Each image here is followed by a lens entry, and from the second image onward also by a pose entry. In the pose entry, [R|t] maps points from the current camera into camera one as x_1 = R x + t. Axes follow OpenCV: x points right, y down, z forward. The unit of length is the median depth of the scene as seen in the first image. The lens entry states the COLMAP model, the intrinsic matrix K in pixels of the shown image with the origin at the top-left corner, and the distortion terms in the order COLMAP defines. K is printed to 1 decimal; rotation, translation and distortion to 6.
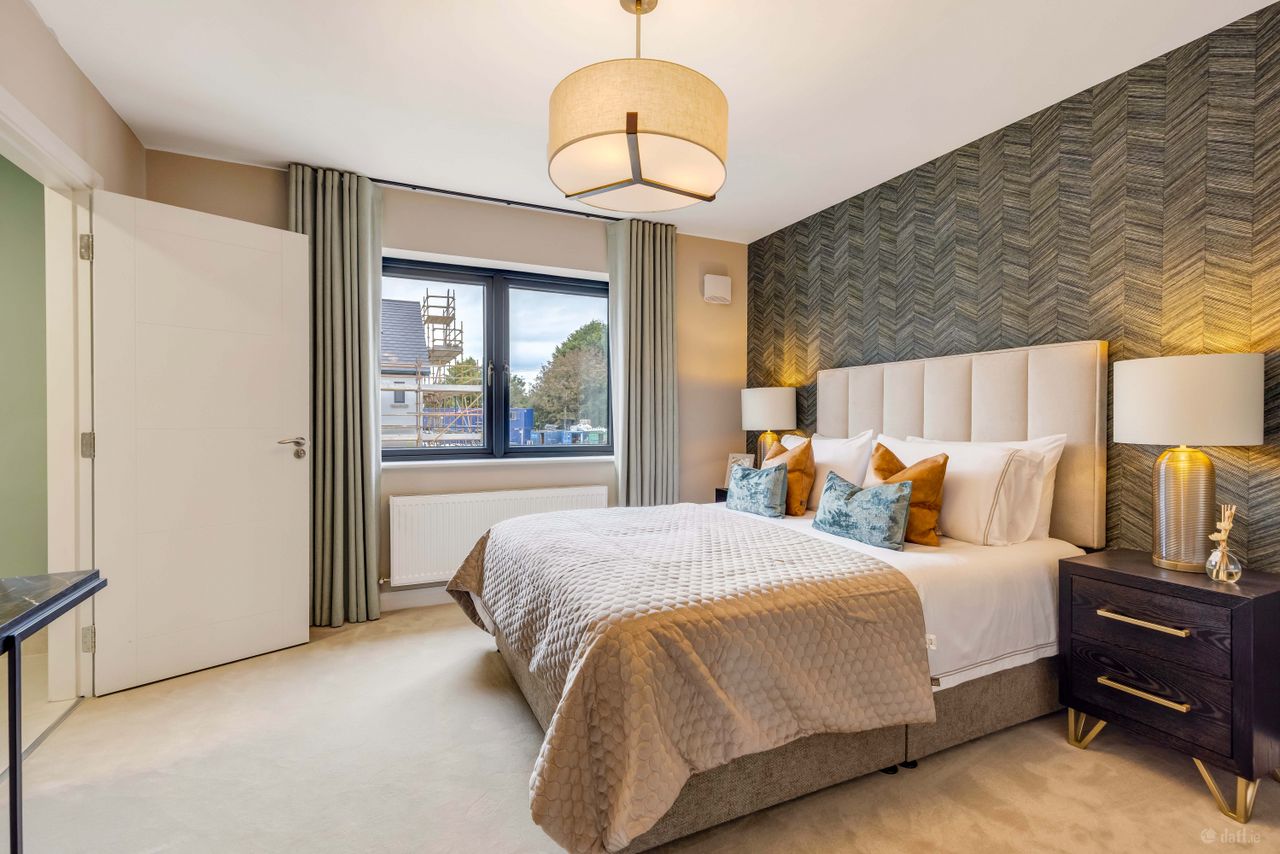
lens RADIAL K [[576.3, 0, 640.0], [0, 576.3, 427.0], [0, 0, 1]] dist [0.001692, -0.000335]
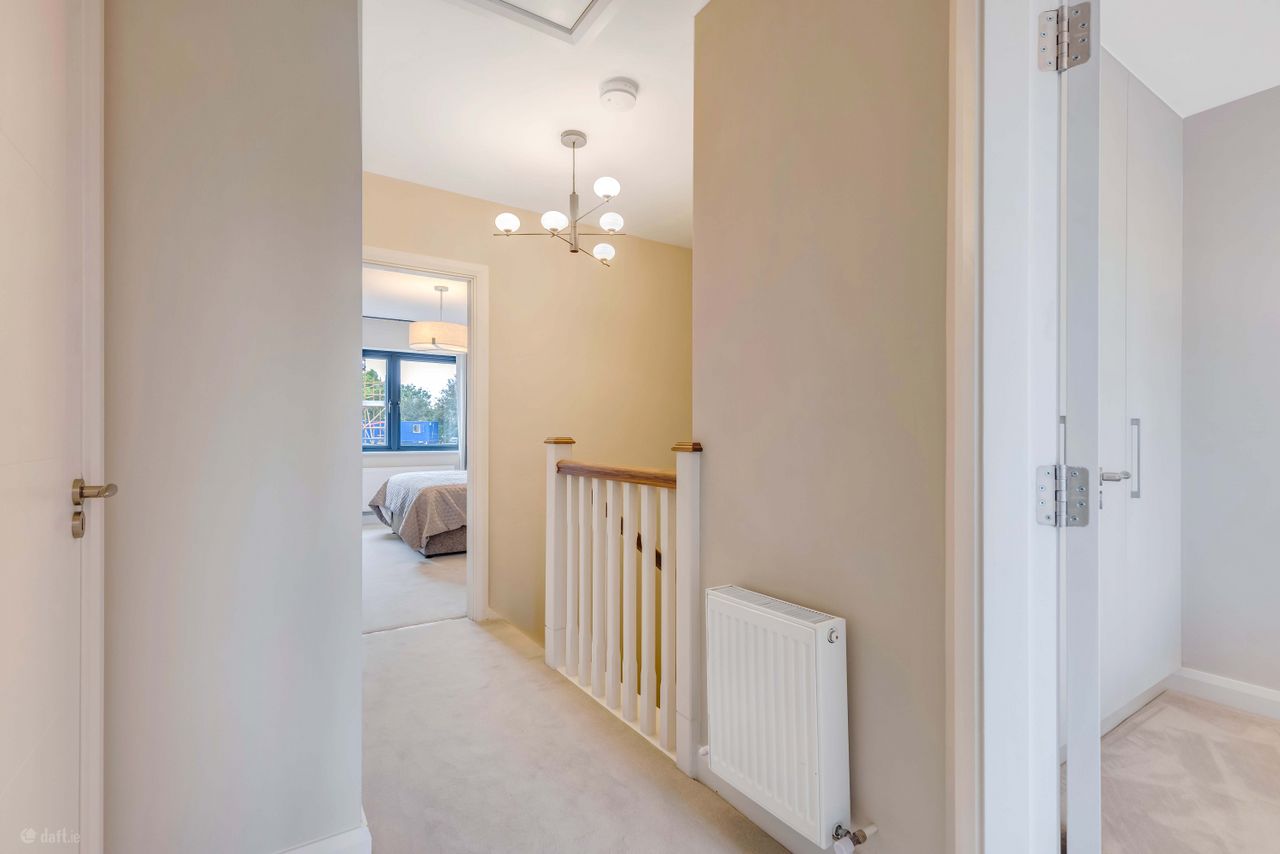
lens RADIAL K [[579.4, 0, 637.9], [0, 579.4, 442.4], [0, 0, 1]] dist [0.002486, -0.000367]
pose [[0.989430, 0.002922, 0.144981, 0.668440], [-0.003128, 0.999994, 0.001193, 0.051182], [-0.144977, -0.001634, 0.989434, -2.478226]]
